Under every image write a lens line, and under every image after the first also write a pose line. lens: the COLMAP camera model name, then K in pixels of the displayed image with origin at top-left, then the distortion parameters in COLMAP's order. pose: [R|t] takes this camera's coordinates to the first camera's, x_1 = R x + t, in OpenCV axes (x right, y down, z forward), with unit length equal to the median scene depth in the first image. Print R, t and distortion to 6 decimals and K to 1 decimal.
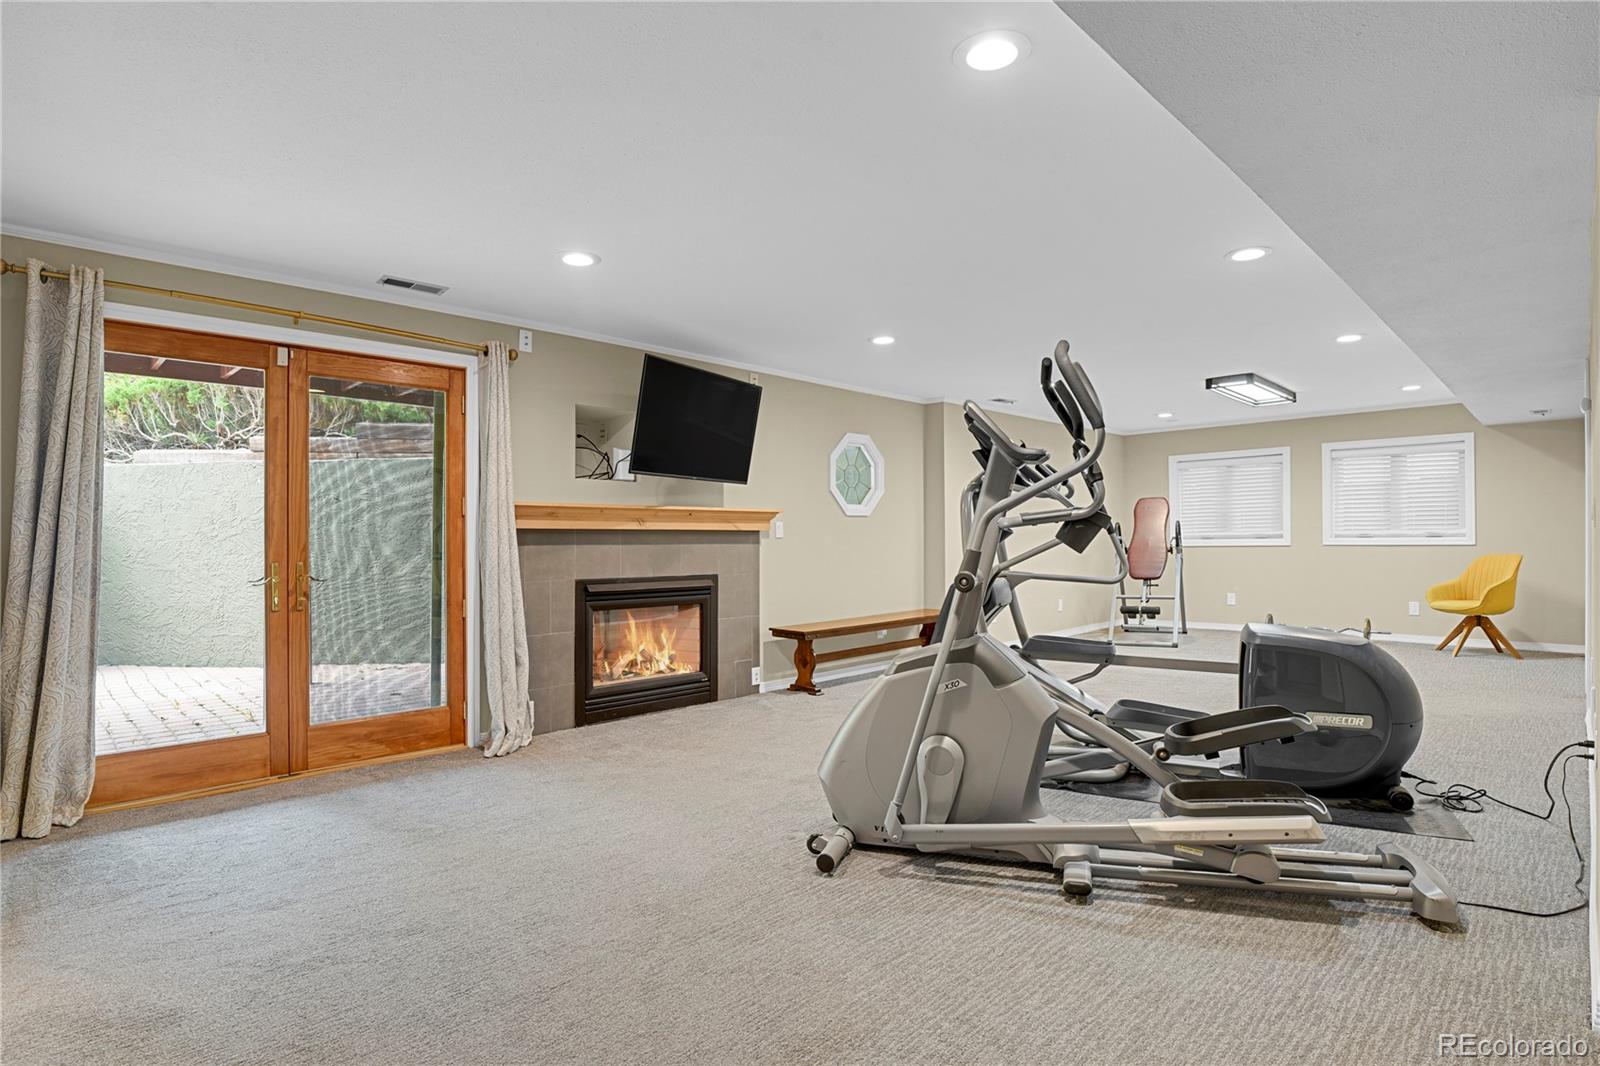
lens RADIAL K [[788.5, 0, 809.8], [0, 788.5, 529.9], [0, 0, 1]] dist [-0.017573, -0.001280]
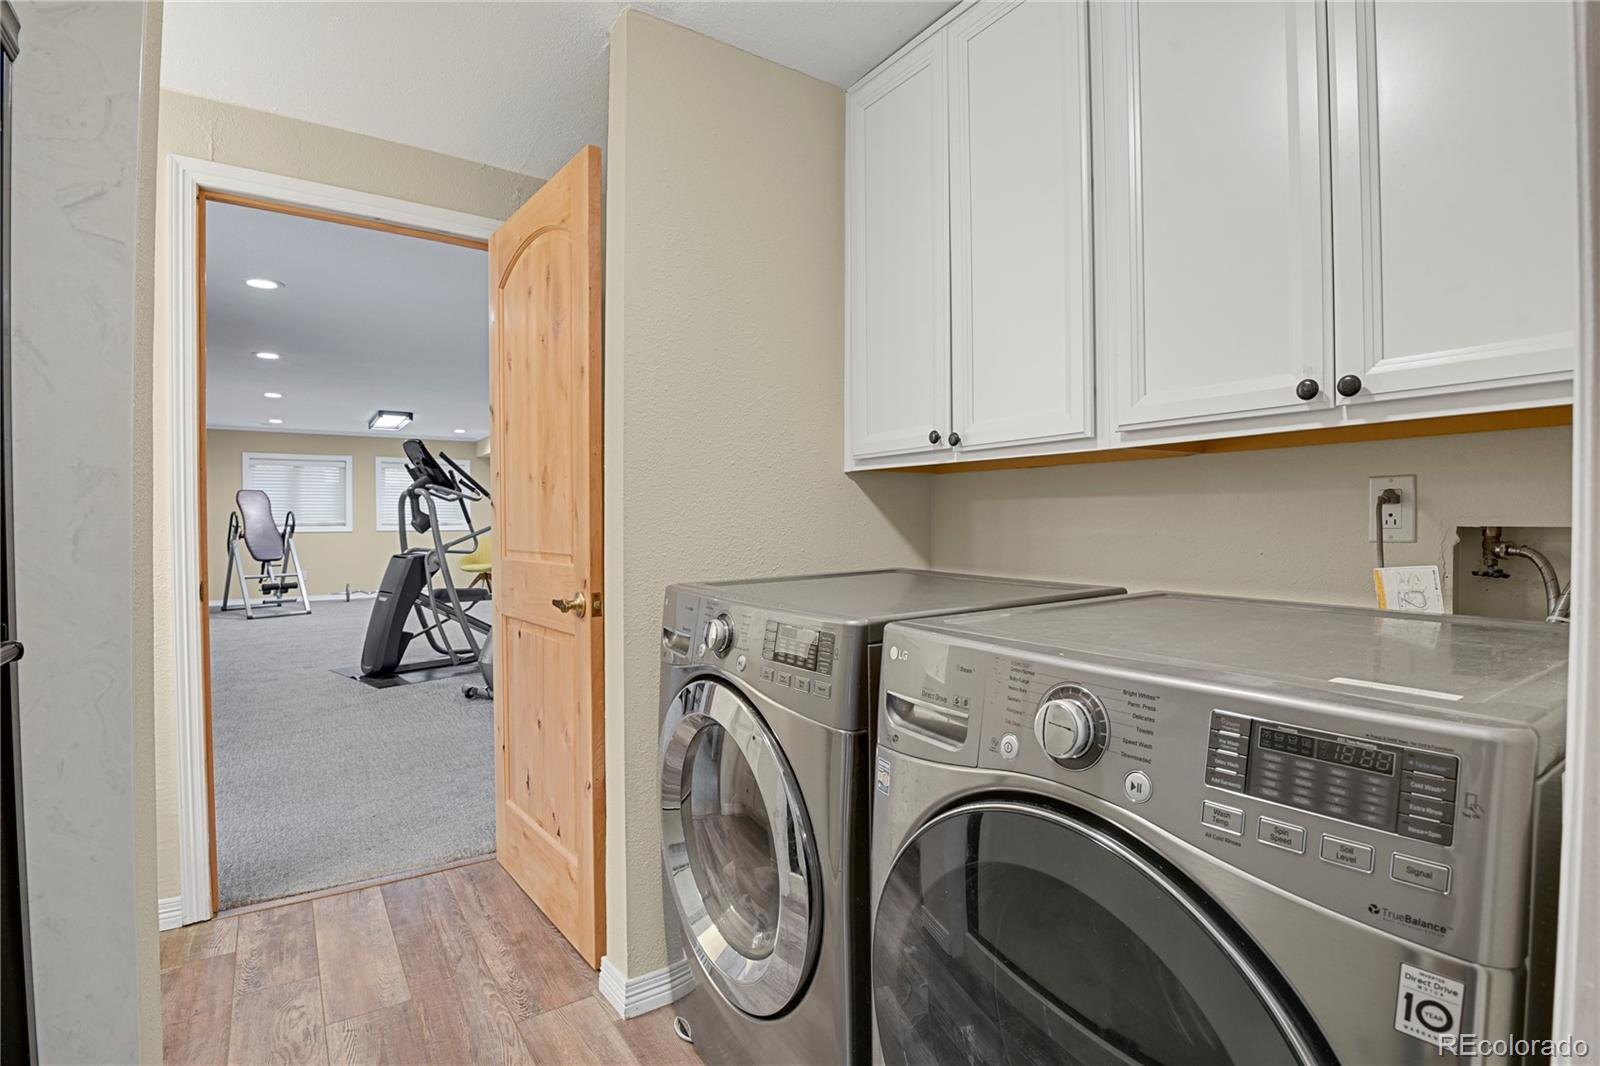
lens RADIAL K [[788.5, 0, 797.9], [0, 788.5, 527.3], [0, 0, 1]] dist [-0.017573, -0.001280]
pose [[0.211940, -0.001235, 0.977282, -1.369582], [-0.008594, 0.999958, 0.003128, 0.005546], [-0.977245, -0.009061, 0.211921, -0.022519]]
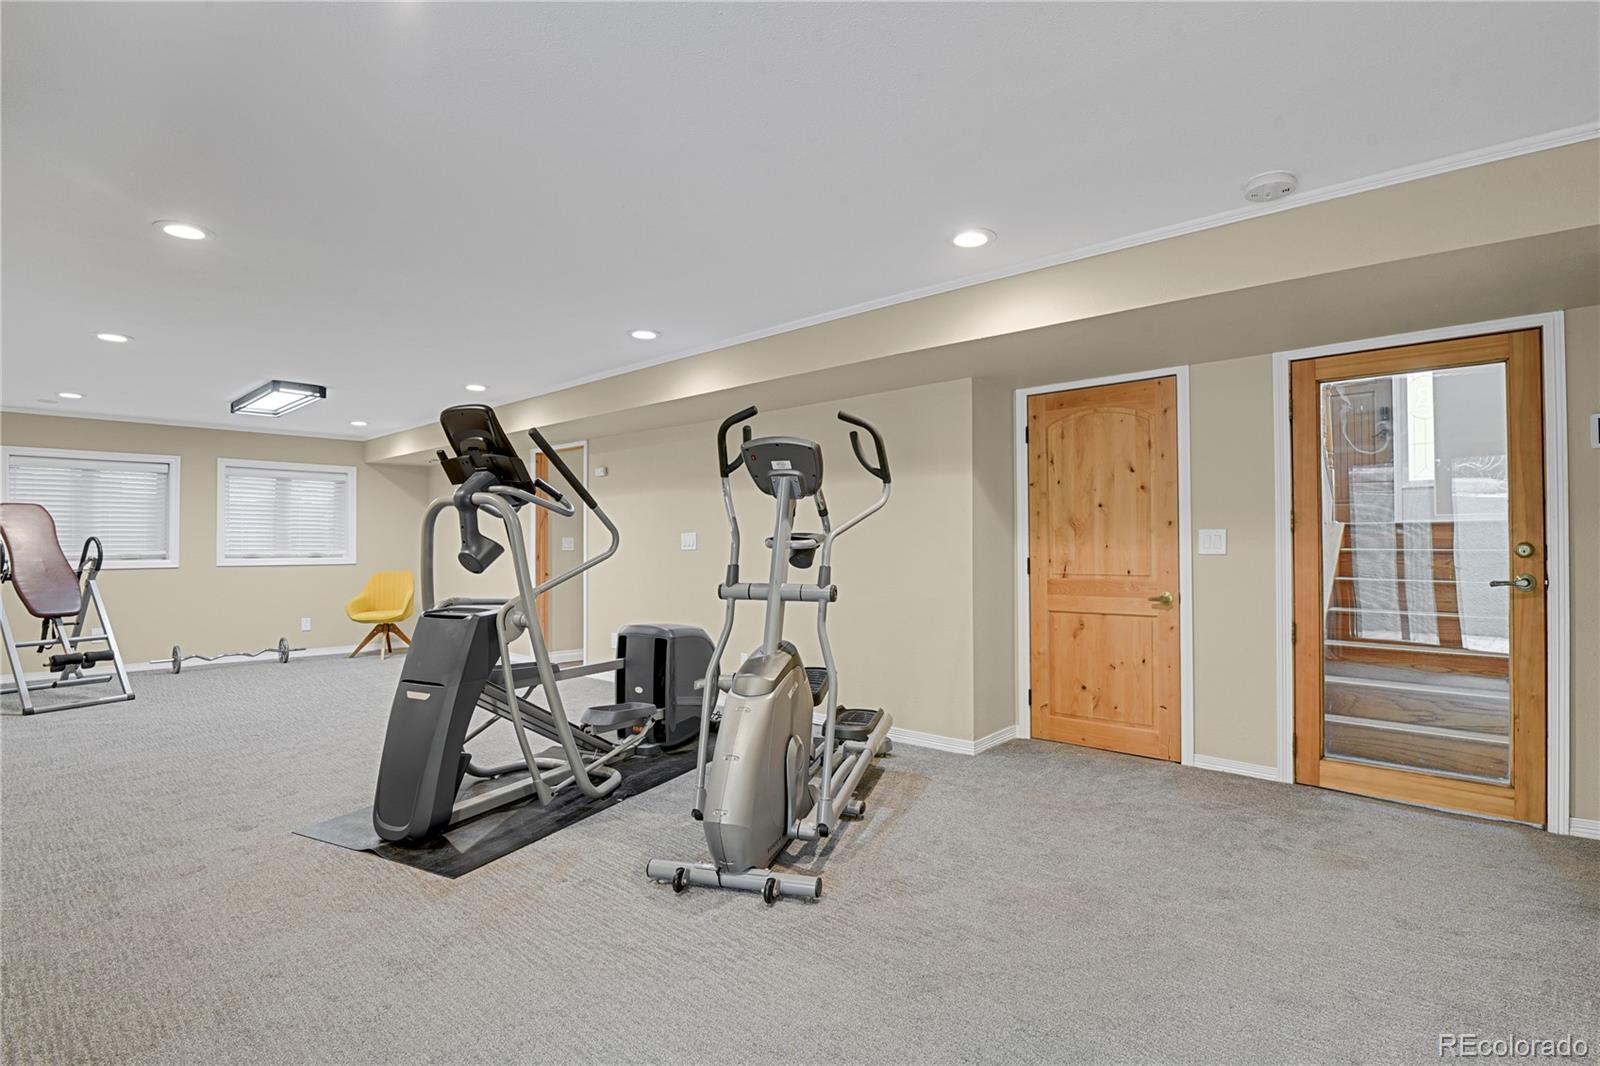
lens RADIAL K [[788.5, 0, 801.8], [0, 788.5, 542.8], [0, 0, 1]] dist [-0.017573, -0.001280]
pose [[-0.035441, 0.015851, 0.999246, -0.791995], [-0.003936, 0.999864, -0.016000, 0.007740], [-0.999364, -0.004500, -0.035373, 0.868911]]
